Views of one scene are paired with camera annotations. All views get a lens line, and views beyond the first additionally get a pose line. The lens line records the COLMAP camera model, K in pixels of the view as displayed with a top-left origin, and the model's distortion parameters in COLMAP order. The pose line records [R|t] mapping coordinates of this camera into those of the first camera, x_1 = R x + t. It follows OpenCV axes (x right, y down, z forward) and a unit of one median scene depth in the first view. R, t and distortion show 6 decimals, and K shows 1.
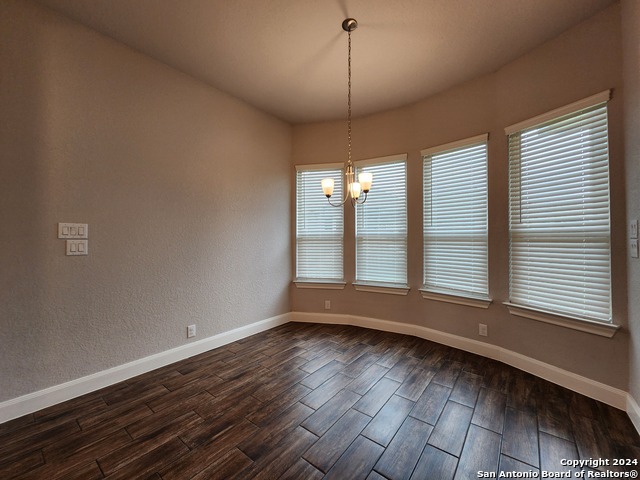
lens RADIAL K [[260.5, 0, 325.7], [0, 260.5, 236.4], [0, 0, 1]] dist [0.001159, -0.001091]
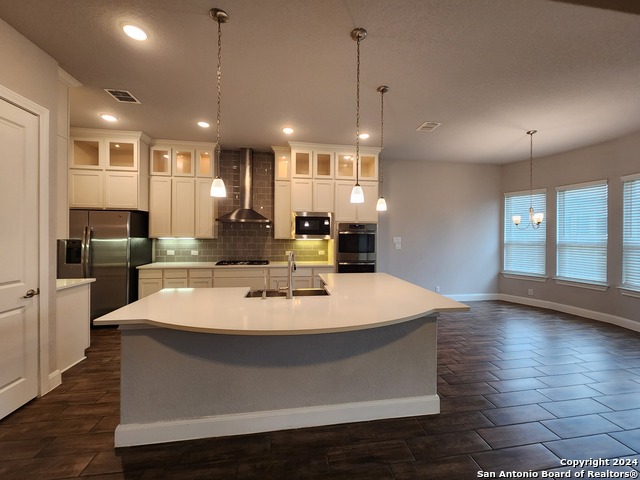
lens RADIAL K [[261.1, 0, 327.0], [0, 261.1, 235.9], [0, 0, 1]] dist [0.004529, -0.003030]
pose [[0.726206, 0.007019, -0.687441, 0.198806], [-0.003464, 0.999973, 0.006551, -0.046731], [0.687469, -0.002376, 0.726210, -0.851198]]
